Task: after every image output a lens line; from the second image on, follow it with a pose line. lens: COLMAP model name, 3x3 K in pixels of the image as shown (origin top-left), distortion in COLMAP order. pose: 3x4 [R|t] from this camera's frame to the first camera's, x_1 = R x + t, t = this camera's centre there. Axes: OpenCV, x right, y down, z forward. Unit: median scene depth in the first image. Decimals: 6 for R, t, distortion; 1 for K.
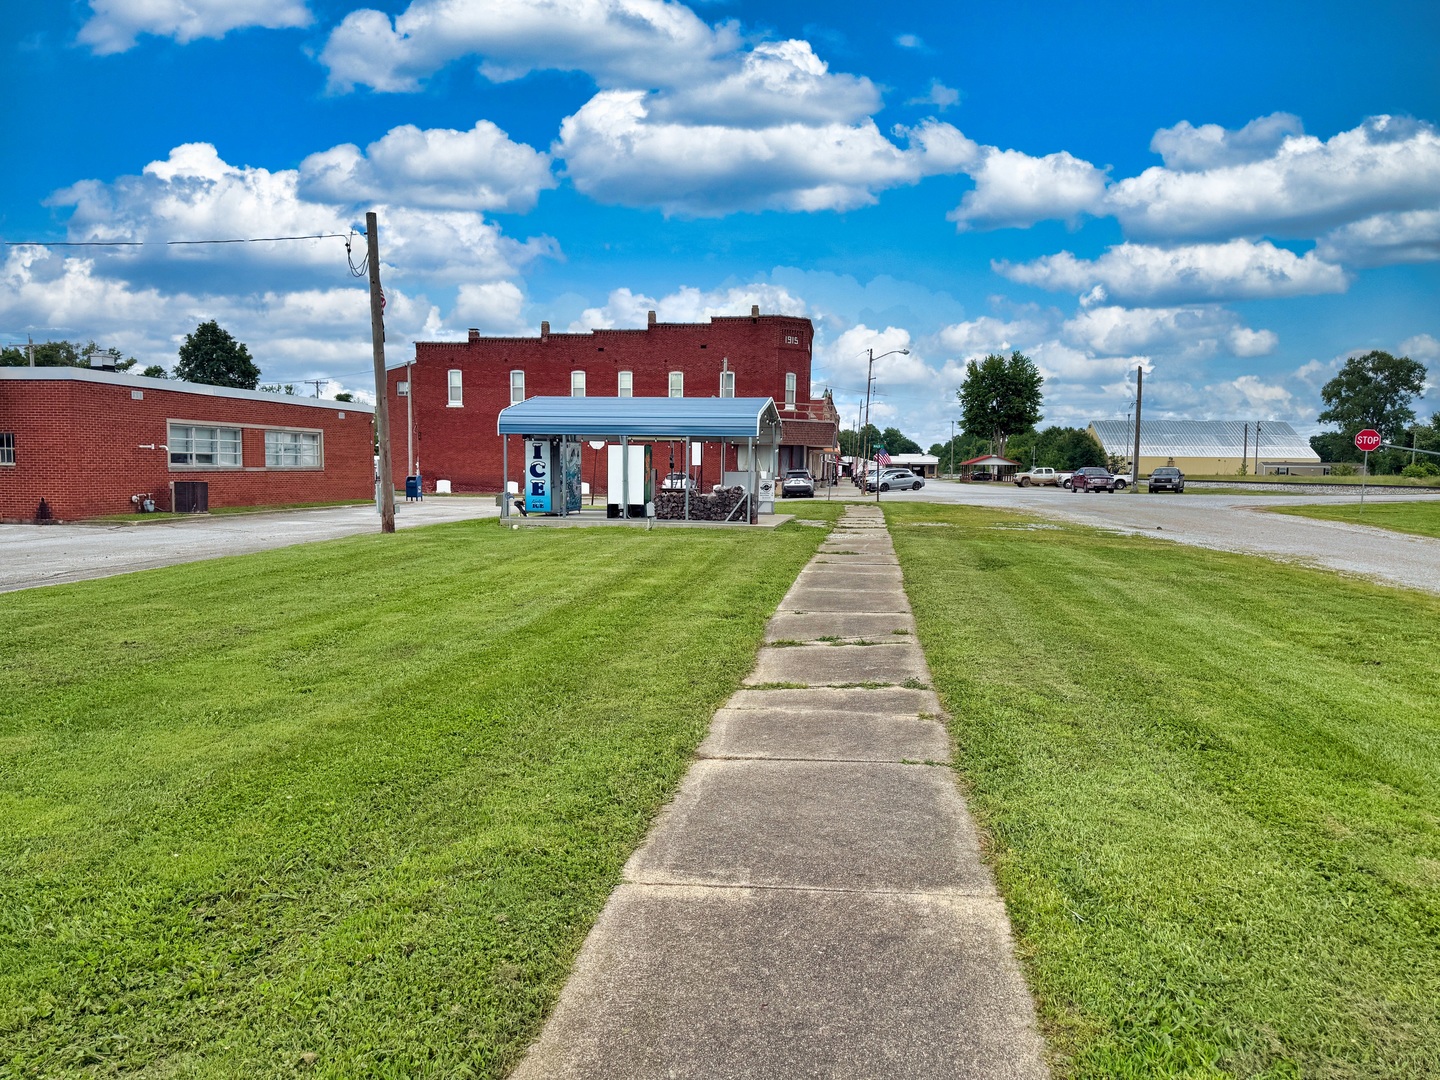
lens RADIAL K [[1009.0, 0, 721.5], [0, 1009.0, 545.2], [0, 0, 1]] dist [0.096798, -0.130036]
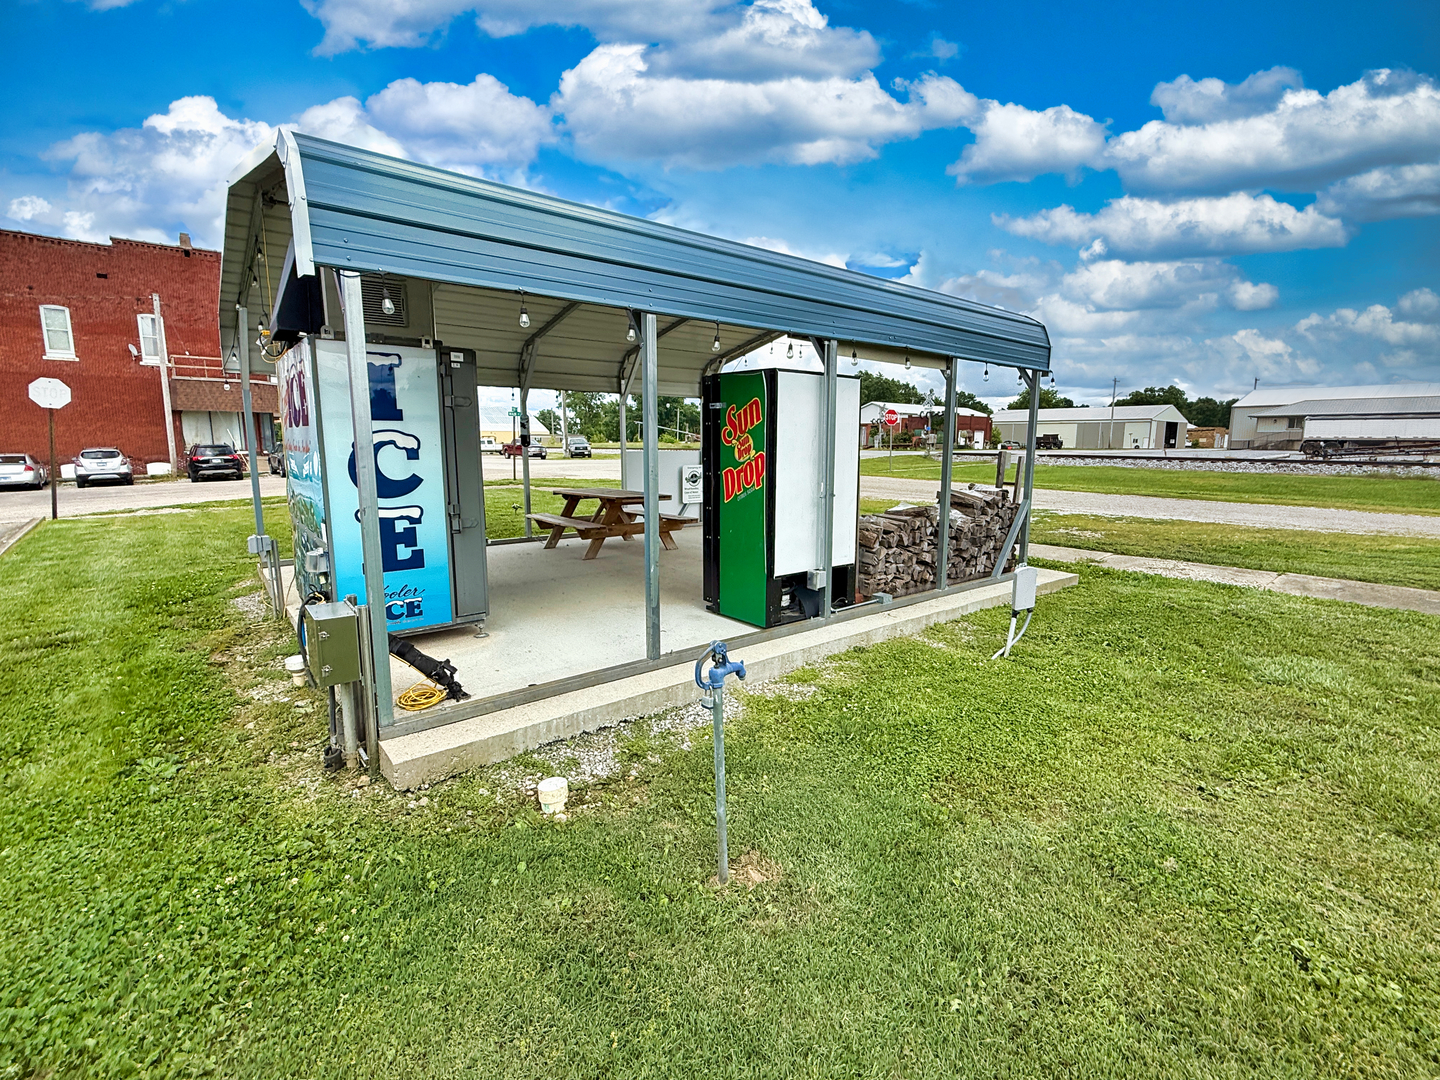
lens RADIAL K [[669.0, 0, 722.1], [0, 669.0, 540.2], [0, 0, 1]] dist [0.000416, 0.000533]
pose [[0.665917, -0.120351, 0.736255, -0.158309], [0.063750, 0.992472, 0.104574, -0.043784], [-0.743297, -0.022701, 0.668576, 0.531420]]
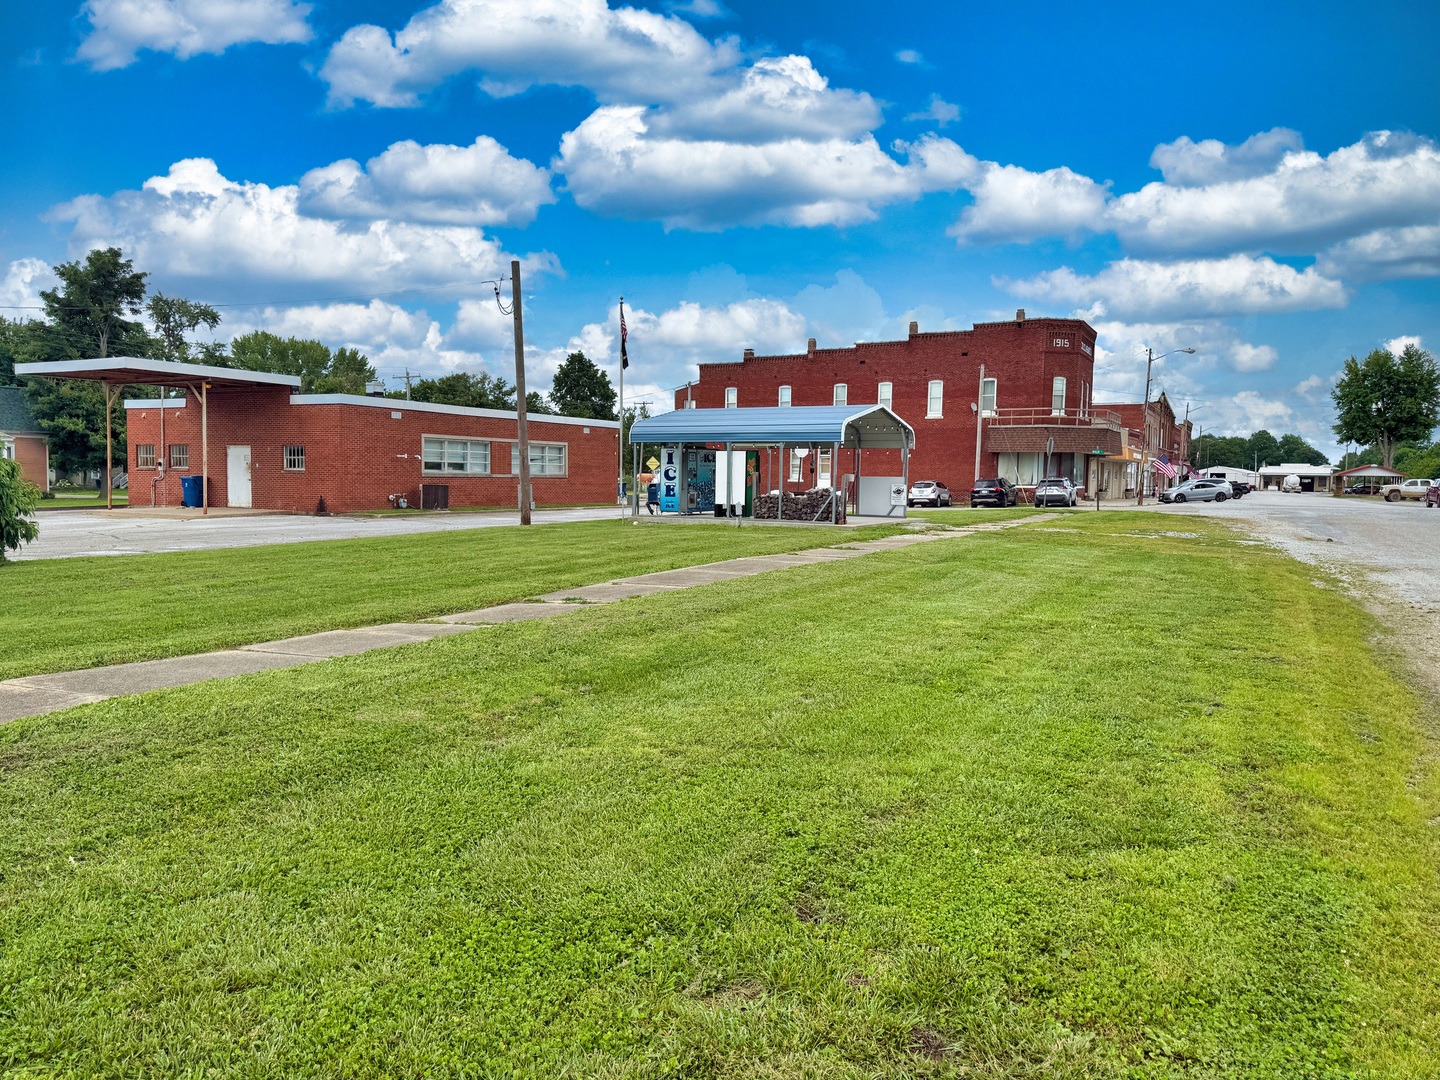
lens RADIAL K [[1009.0, 0, 708.7], [0, 1009.0, 540.8], [0, 0, 1]] dist [0.096798, -0.130036]
pose [[0.935589, 0.023672, -0.352296, 0.162757], [-0.029738, 0.999488, -0.011817, 0.007537], [0.351836, 0.021533, 0.935814, -0.020054]]
